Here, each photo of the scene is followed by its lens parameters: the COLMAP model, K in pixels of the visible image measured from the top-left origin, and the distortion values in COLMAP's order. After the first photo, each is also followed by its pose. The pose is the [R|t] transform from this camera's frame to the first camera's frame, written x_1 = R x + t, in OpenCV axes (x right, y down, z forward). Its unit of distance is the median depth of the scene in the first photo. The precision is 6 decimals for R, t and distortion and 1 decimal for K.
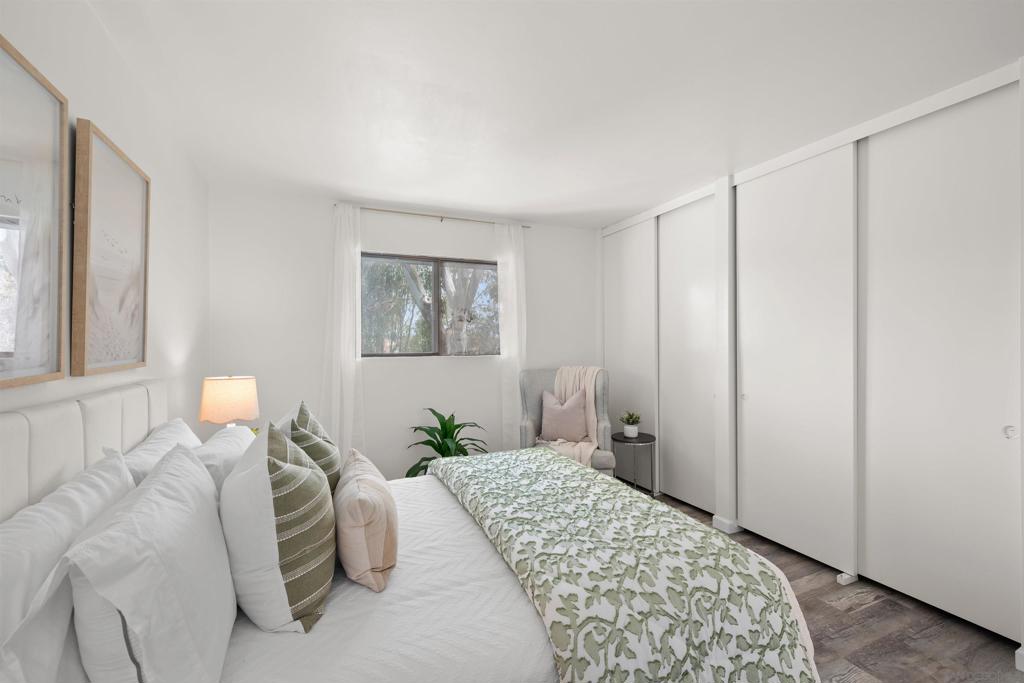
lens RADIAL K [[430.4, 0, 519.4], [0, 430.4, 336.3], [0, 0, 1]] dist [-0.002155, 0.000298]
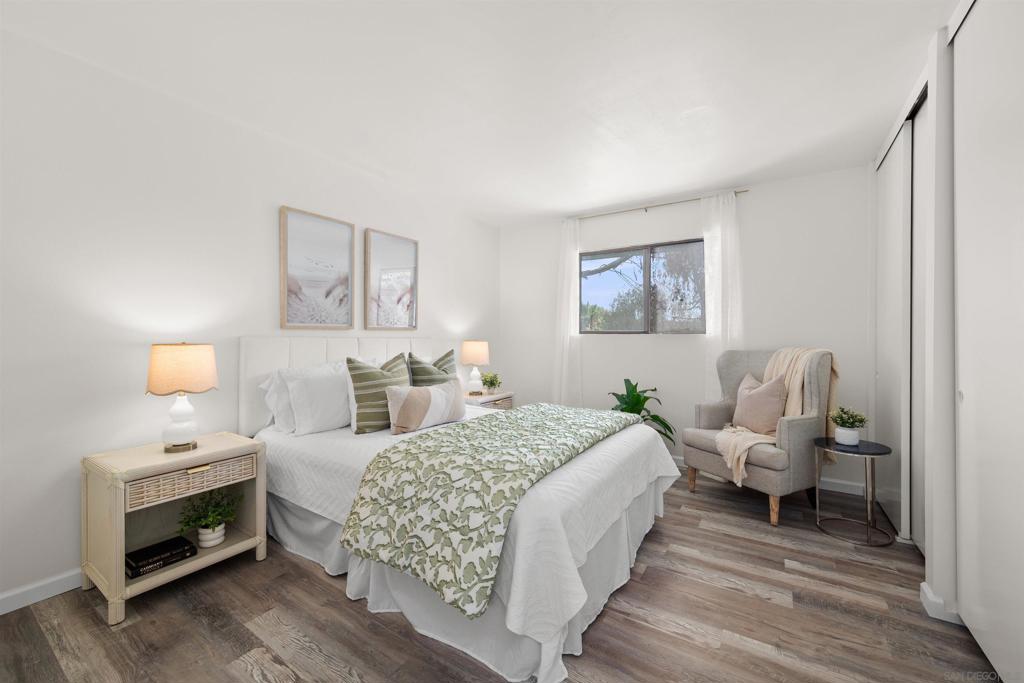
lens RADIAL K [[409.1, 0, 515.0], [0, 409.1, 337.4], [0, 0, 1]] dist [0.001845, -0.001271]
pose [[0.543570, 0.005238, -0.839348, 0.563298], [0.006910, 0.999919, 0.010716, 0.043971], [0.839336, -0.011625, 0.543489, 0.159098]]
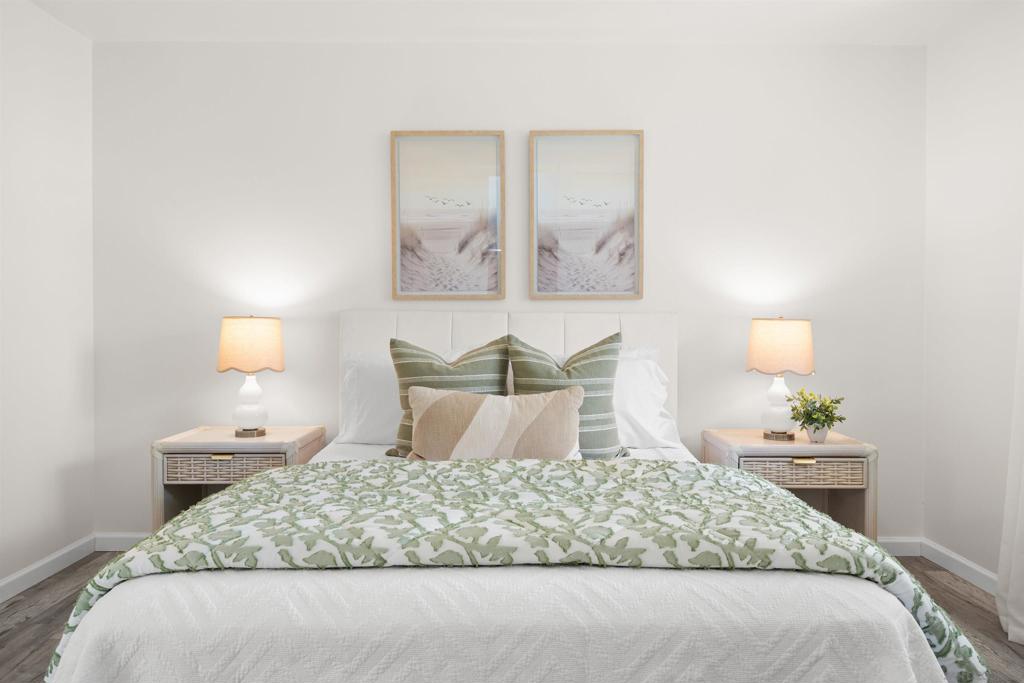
lens RADIAL K [[686.2, 0, 508.2], [0, 686.2, 336.4], [0, 0, 1]] dist [0.041211, 0.000918]
pose [[-0.418391, 0.018615, -0.908076, 0.478796], [0.010168, 0.999823, 0.015811, 0.070216], [0.908210, -0.002618, -0.418507, 0.746190]]
